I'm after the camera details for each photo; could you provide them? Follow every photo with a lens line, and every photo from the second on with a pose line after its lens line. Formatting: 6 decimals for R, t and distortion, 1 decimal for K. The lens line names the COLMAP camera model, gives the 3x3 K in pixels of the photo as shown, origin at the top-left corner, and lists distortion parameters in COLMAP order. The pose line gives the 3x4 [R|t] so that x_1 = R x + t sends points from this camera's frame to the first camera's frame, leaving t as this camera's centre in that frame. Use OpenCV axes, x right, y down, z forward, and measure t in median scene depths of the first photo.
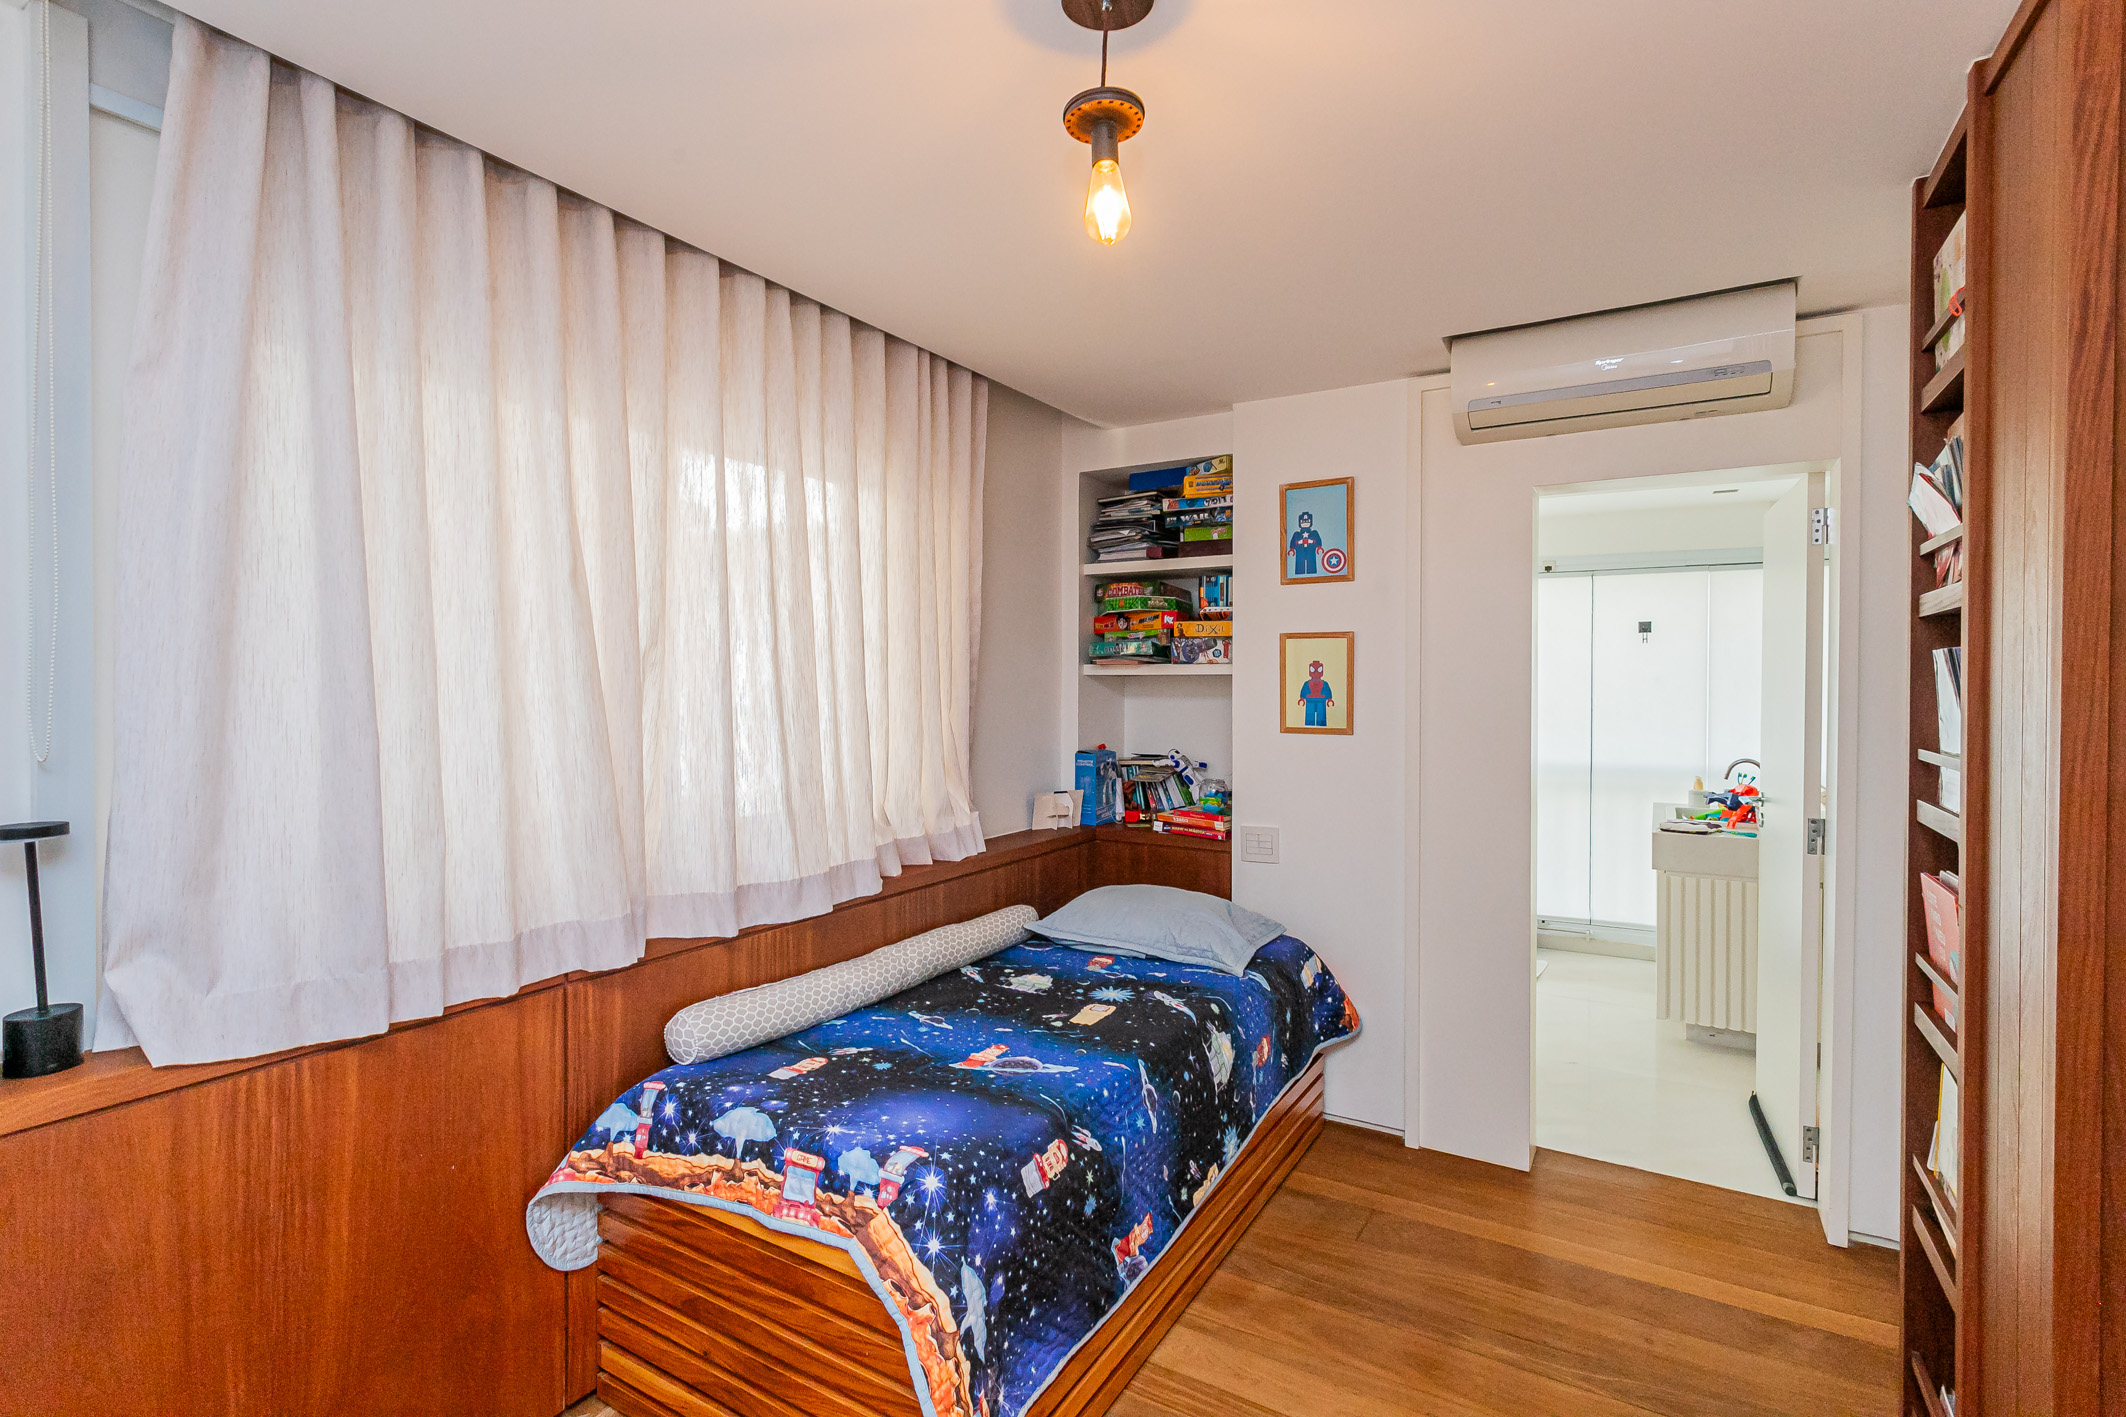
lens RADIAL K [[998.4, 0, 1062.3], [0, 998.4, 701.0], [0, 0, 1]] dist [-0.004563, 0.000105]
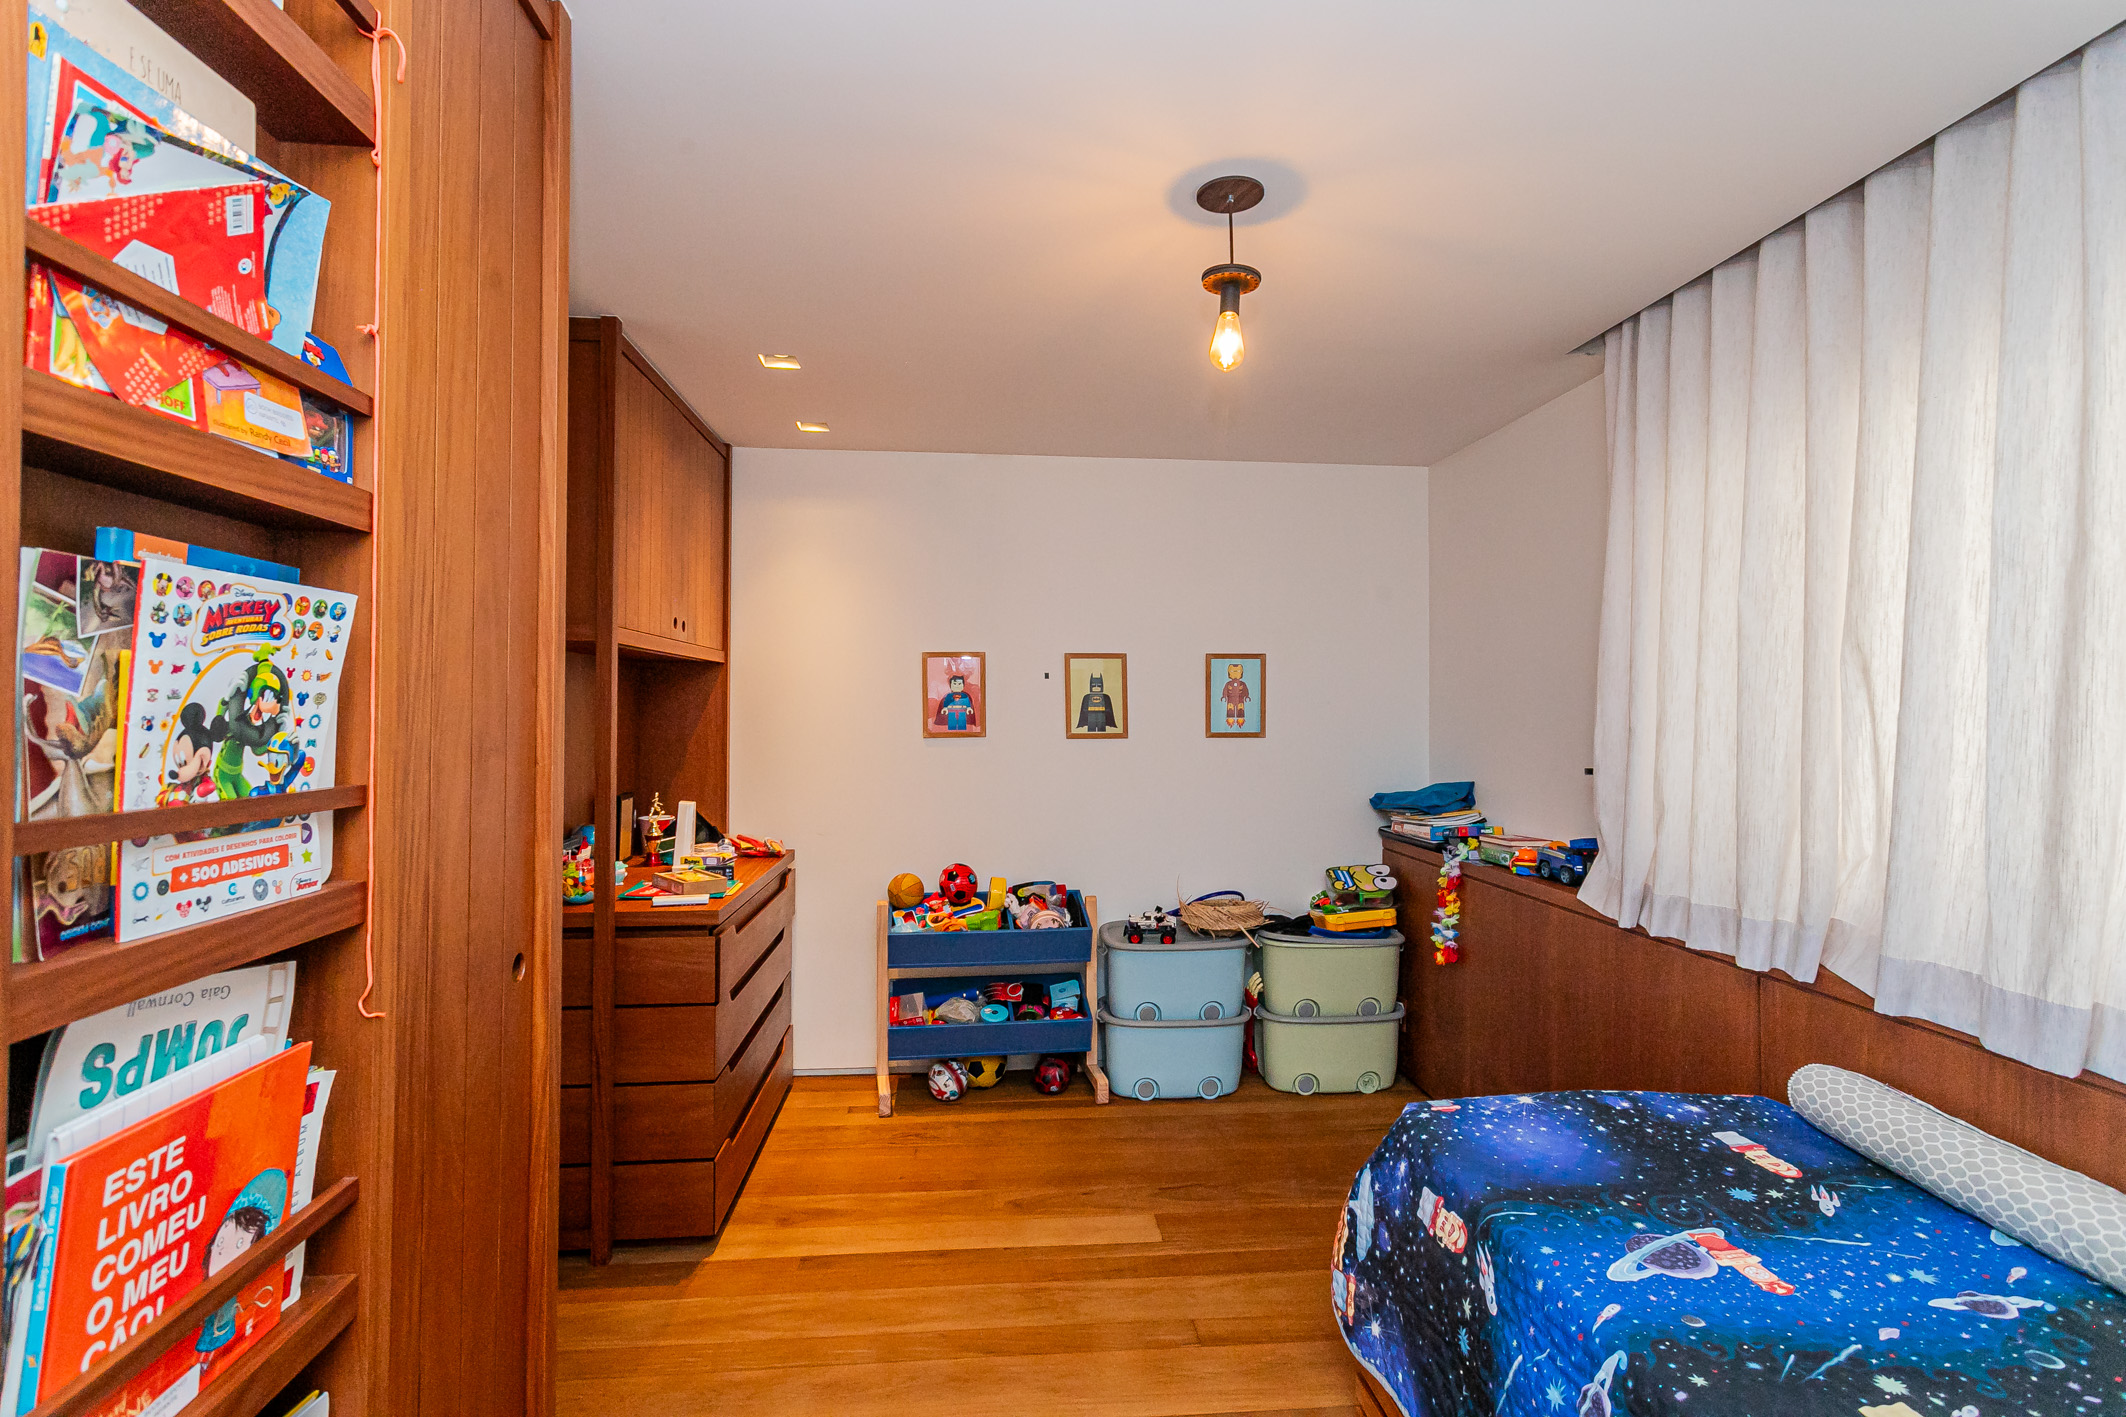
lens RADIAL K [[1017.4, 0, 1058.5], [0, 1017.4, 686.3], [0, 0, 1]] dist [0.001067, -0.000433]
pose [[-0.807835, -0.019877, -0.589073, 0.605975], [-0.017176, 0.999801, -0.010182, -0.000819], [0.589158, 0.001893, -0.808015, 1.144324]]
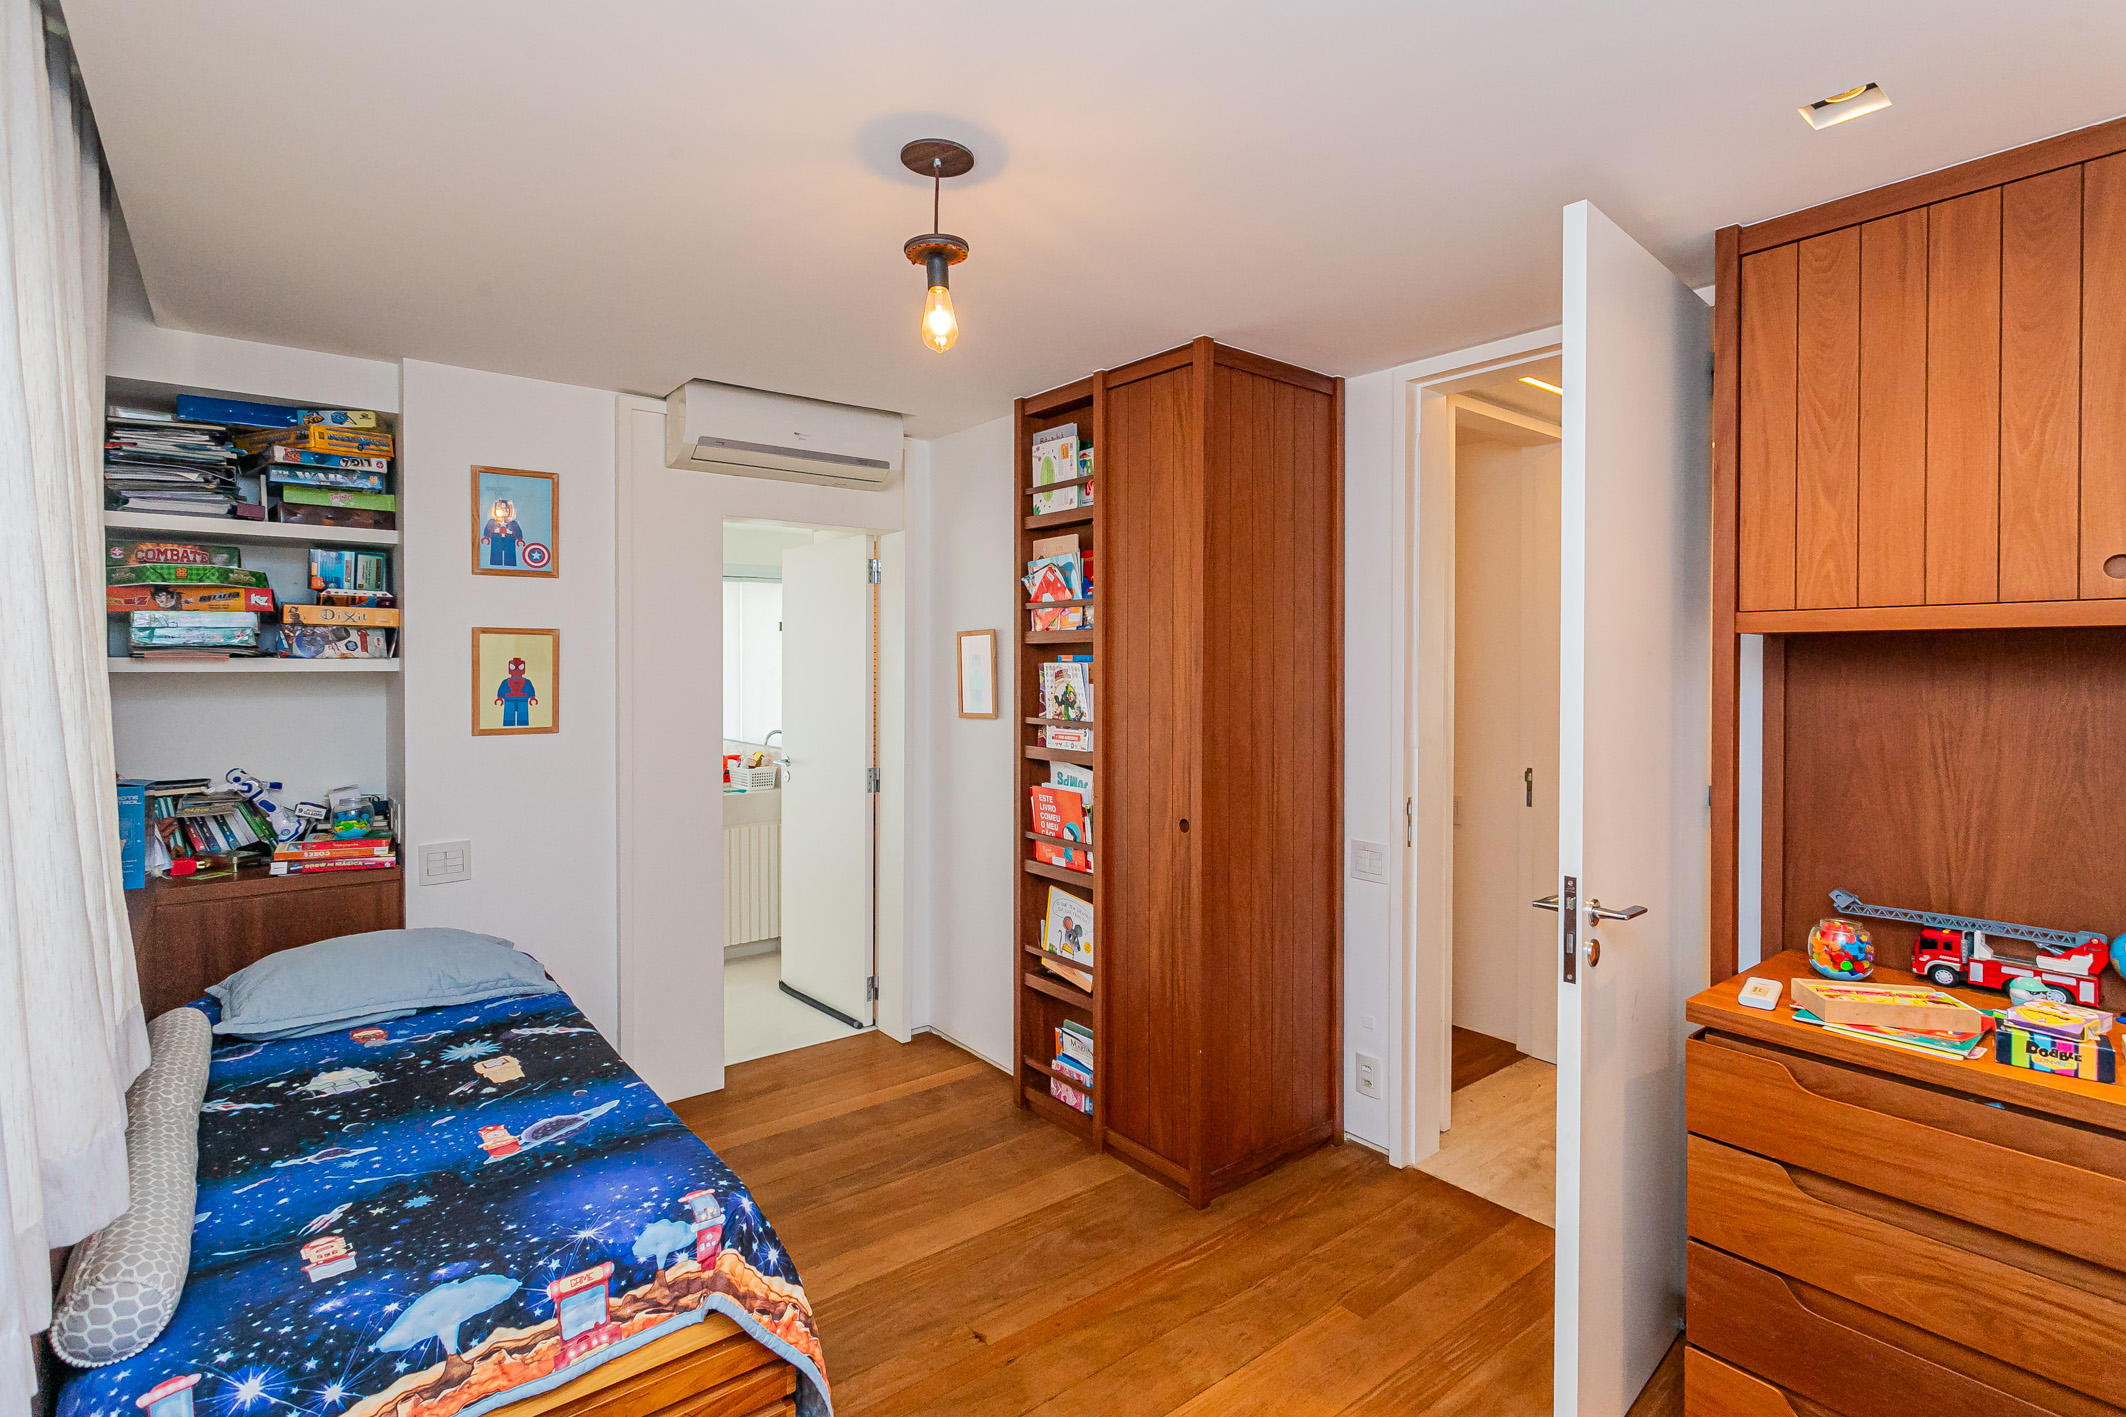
lens RADIAL K [[1013.5, 0, 1065.1], [0, 1013.5, 684.9], [0, 0, 1]] dist [-0.000324, 0.000236]
pose [[0.349496, -0.020767, 0.936708, -0.629706], [0.016040, 0.999740, 0.016179, -0.029166], [-0.936800, 0.009370, 0.349739, 0.228388]]
